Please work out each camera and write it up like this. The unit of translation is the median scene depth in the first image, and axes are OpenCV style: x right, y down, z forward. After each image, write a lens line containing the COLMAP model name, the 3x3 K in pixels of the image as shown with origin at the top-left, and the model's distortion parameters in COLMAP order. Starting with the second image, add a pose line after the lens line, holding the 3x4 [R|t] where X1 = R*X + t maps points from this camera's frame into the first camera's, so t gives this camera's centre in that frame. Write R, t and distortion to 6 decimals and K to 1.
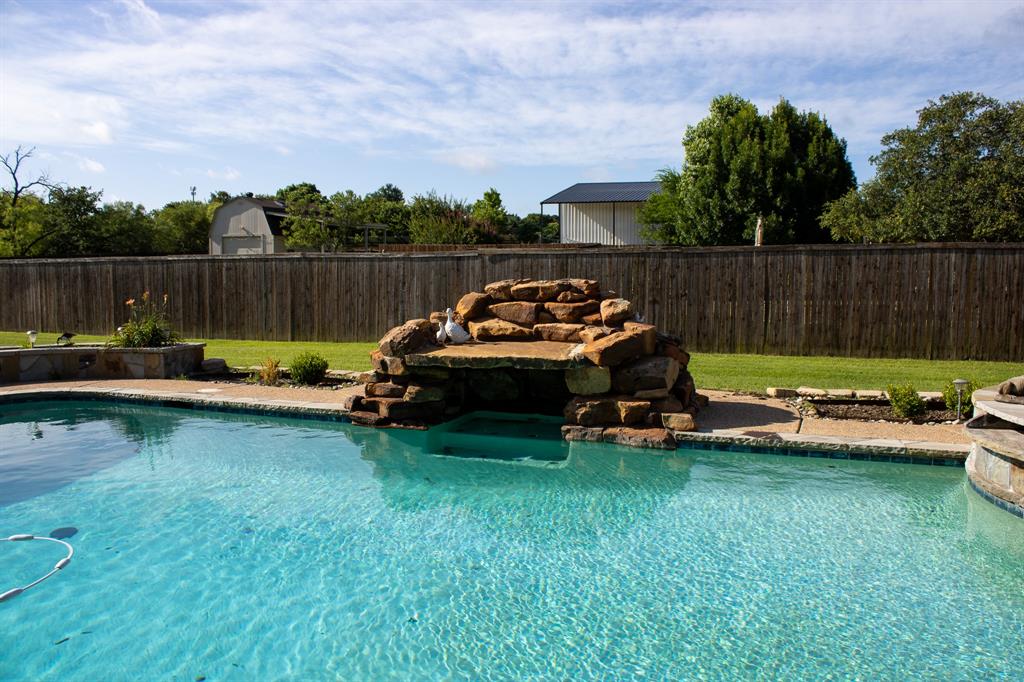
lens RADIAL K [[868.0, 0, 512.0], [0, 868.0, 341.0], [0, 0, 1]] dist [-0.160976, 0.166902]
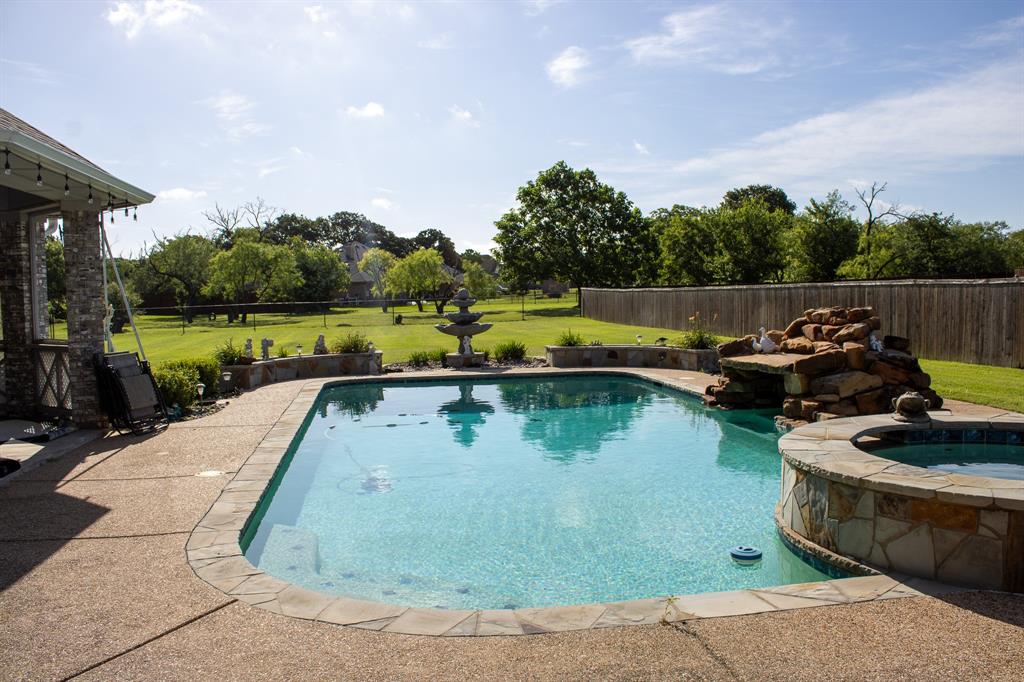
lens RADIAL K [[868.0, 0, 512.0], [0, 868.0, 341.0], [0, 0, 1]] dist [-0.160976, 0.166902]
pose [[0.499875, 0.041742, -0.865091, 0.456889], [-0.059298, 0.998144, 0.013898, -0.005751], [0.864066, 0.044351, 0.501422, -0.015057]]
